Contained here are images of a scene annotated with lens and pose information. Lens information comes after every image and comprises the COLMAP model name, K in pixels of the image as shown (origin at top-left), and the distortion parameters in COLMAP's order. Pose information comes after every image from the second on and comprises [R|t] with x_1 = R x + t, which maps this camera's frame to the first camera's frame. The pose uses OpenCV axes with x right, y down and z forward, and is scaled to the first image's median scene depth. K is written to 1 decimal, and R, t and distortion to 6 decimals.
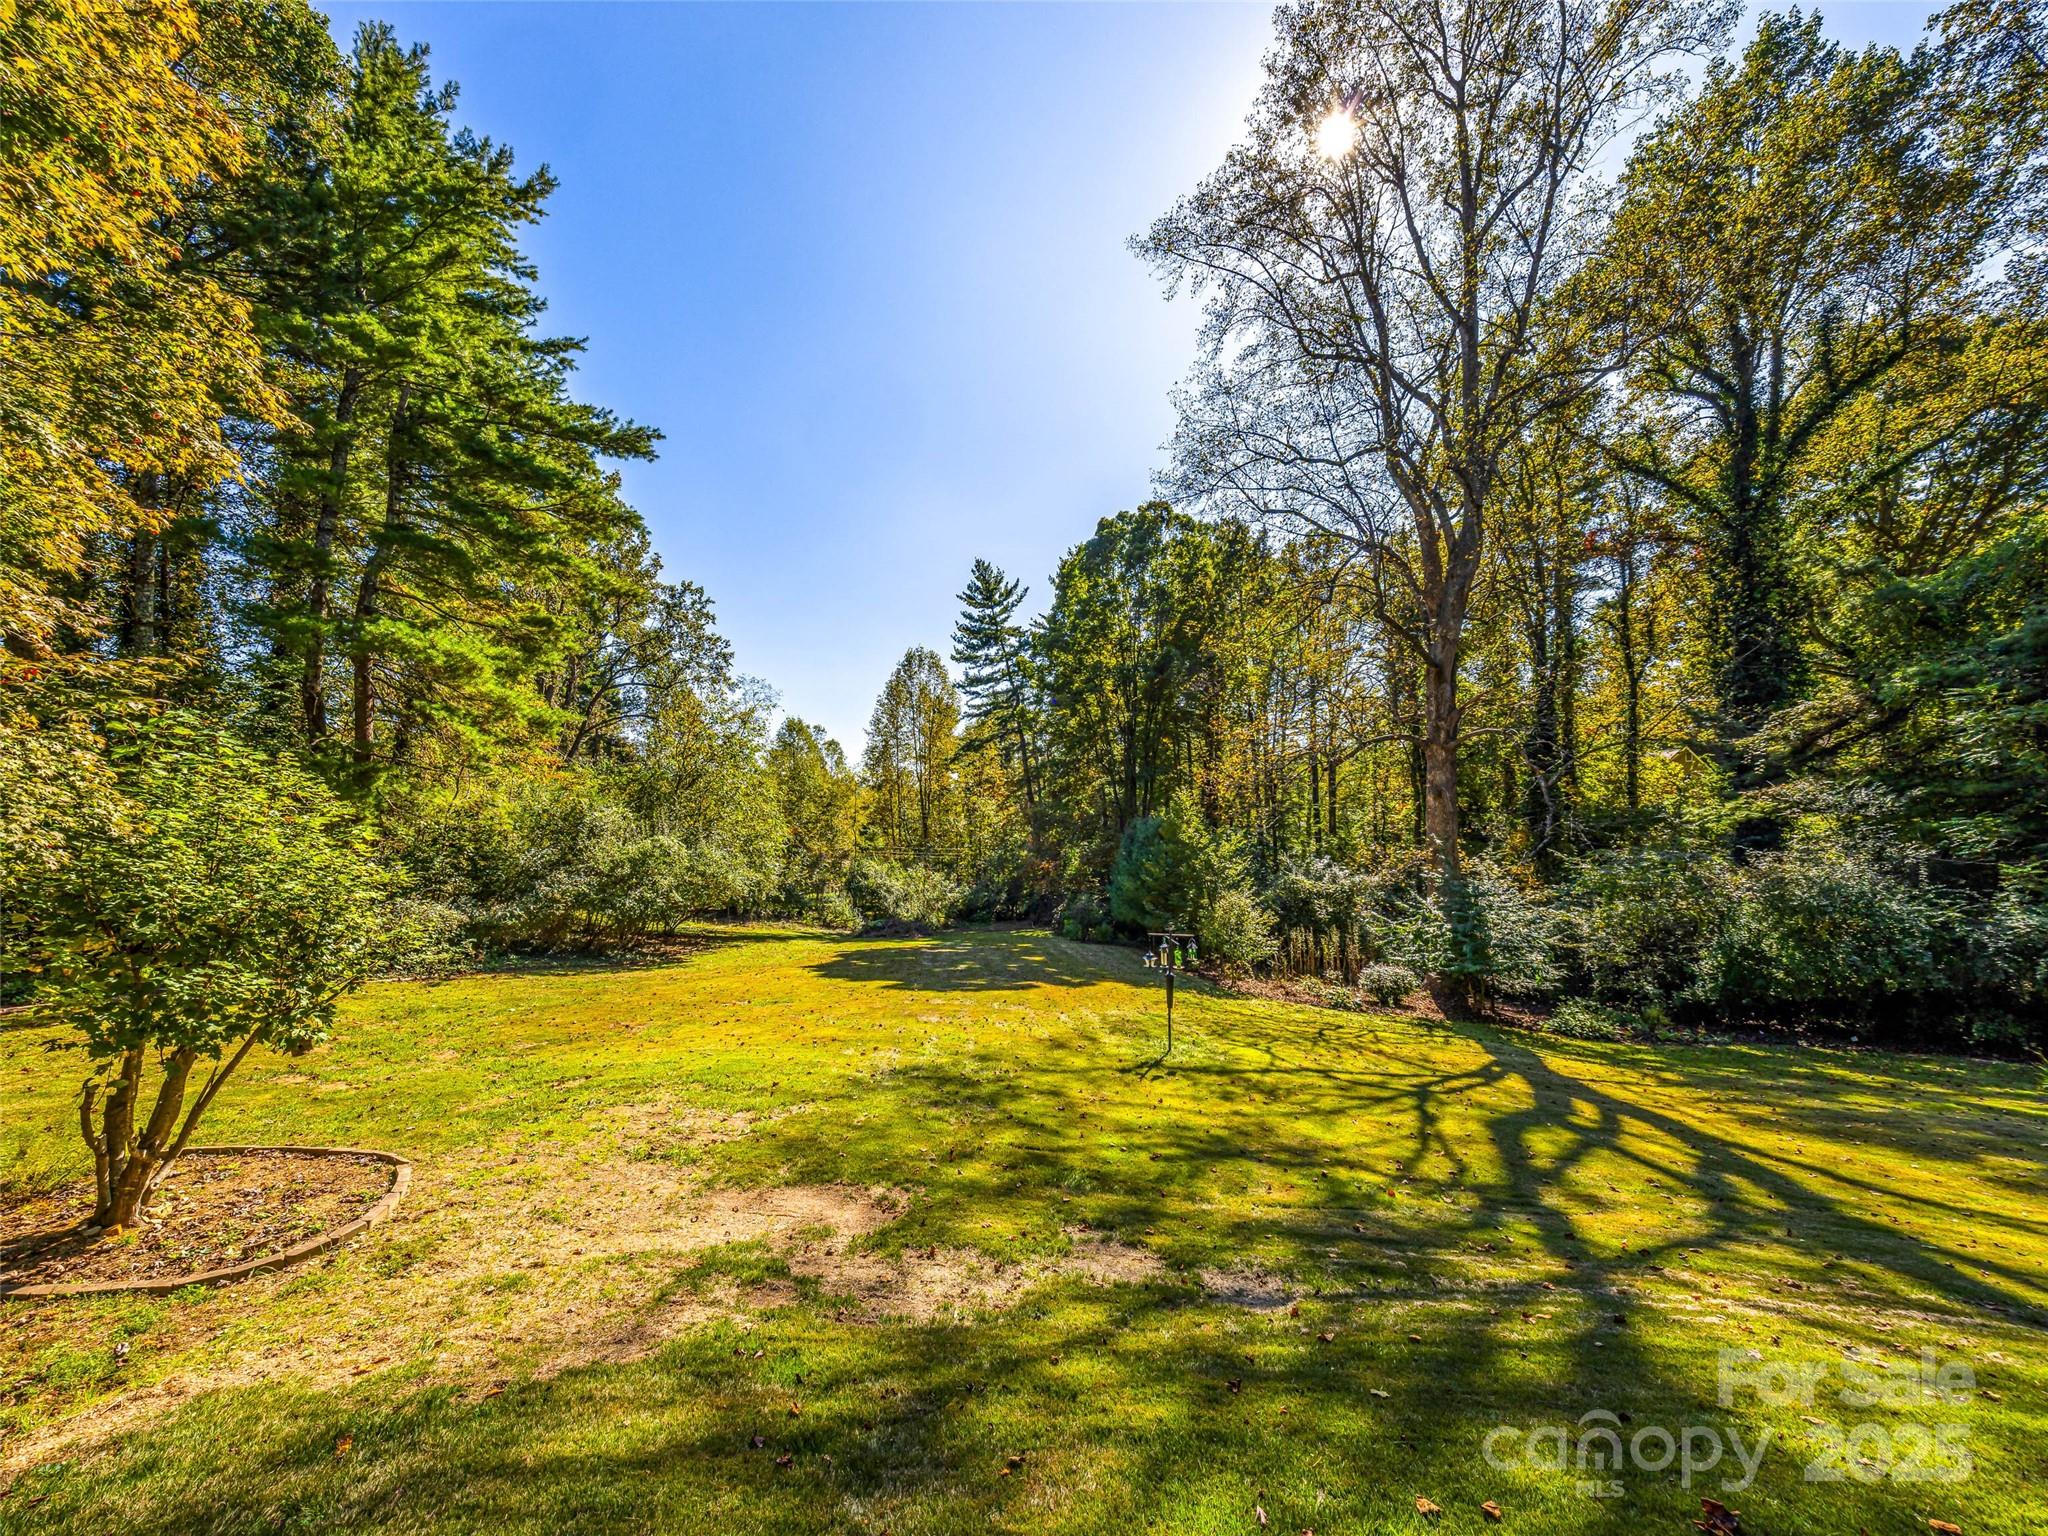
lens RADIAL K [[729.6, 0, 1011.1], [0, 729.6, 812.0], [0, 0, 1]] dist [-0.000212, 0.000048]
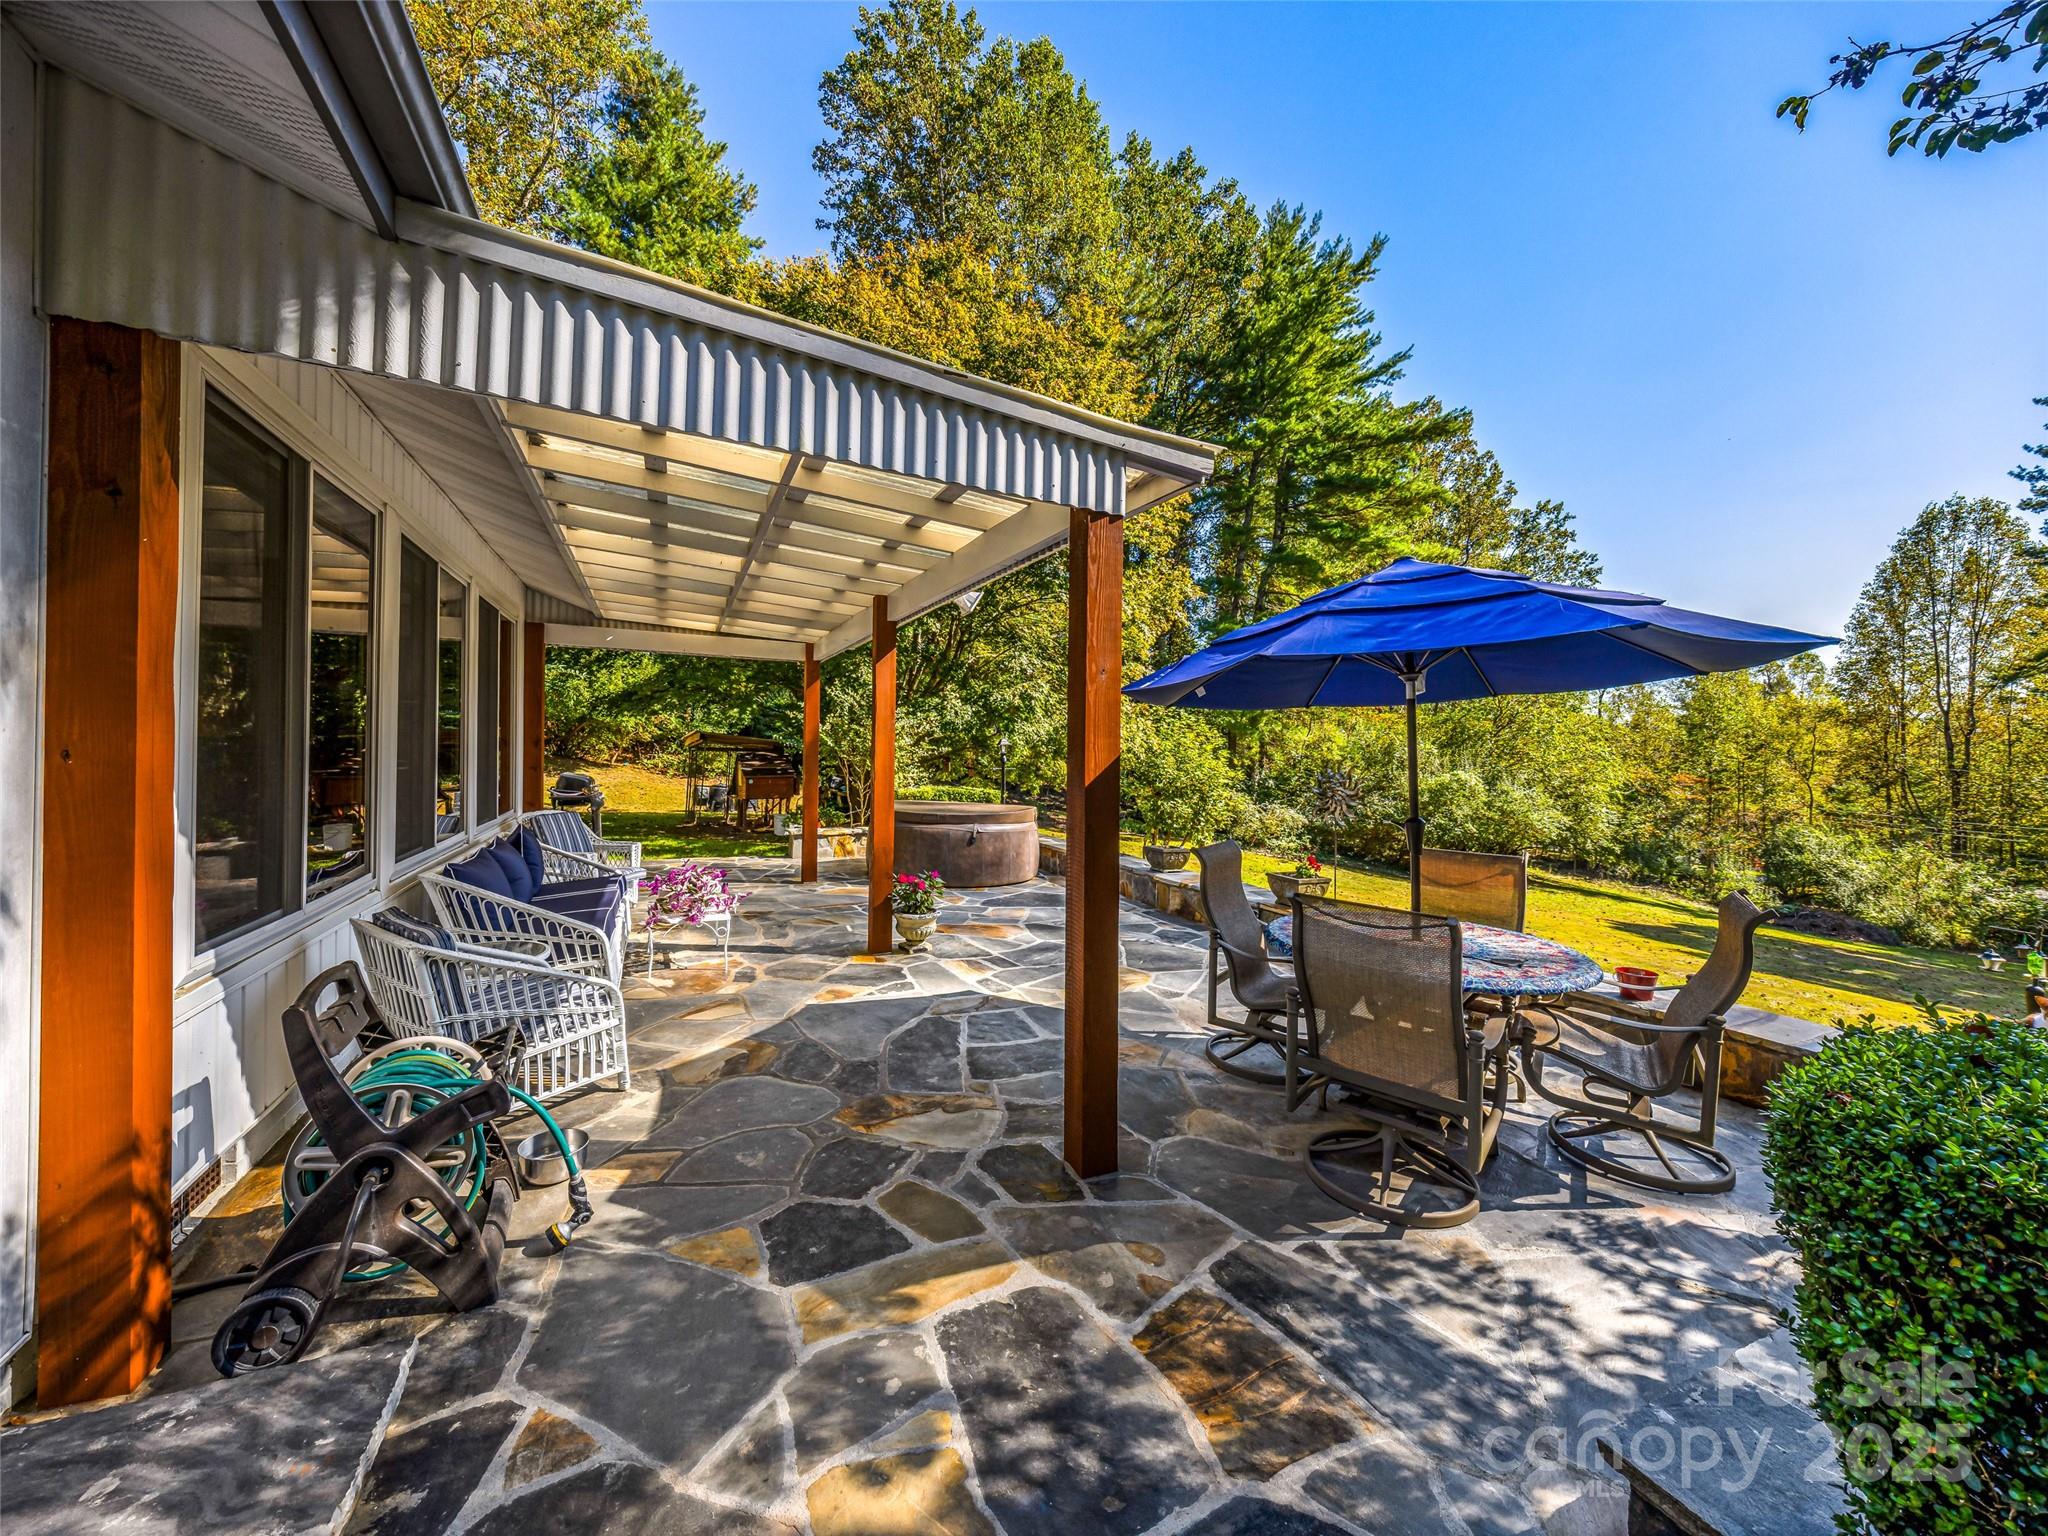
lens RADIAL K [[1263.7, 0, 1022.5], [0, 1263.7, 726.2], [0, 0, 1]] dist [-0.187166, -0.000335]
pose [[0.557472, 0.018153, -0.829998, 0.693233], [-0.034121, 0.999417, -0.001059, -0.010360], [0.829495, 0.028910, 0.557766, -0.586718]]
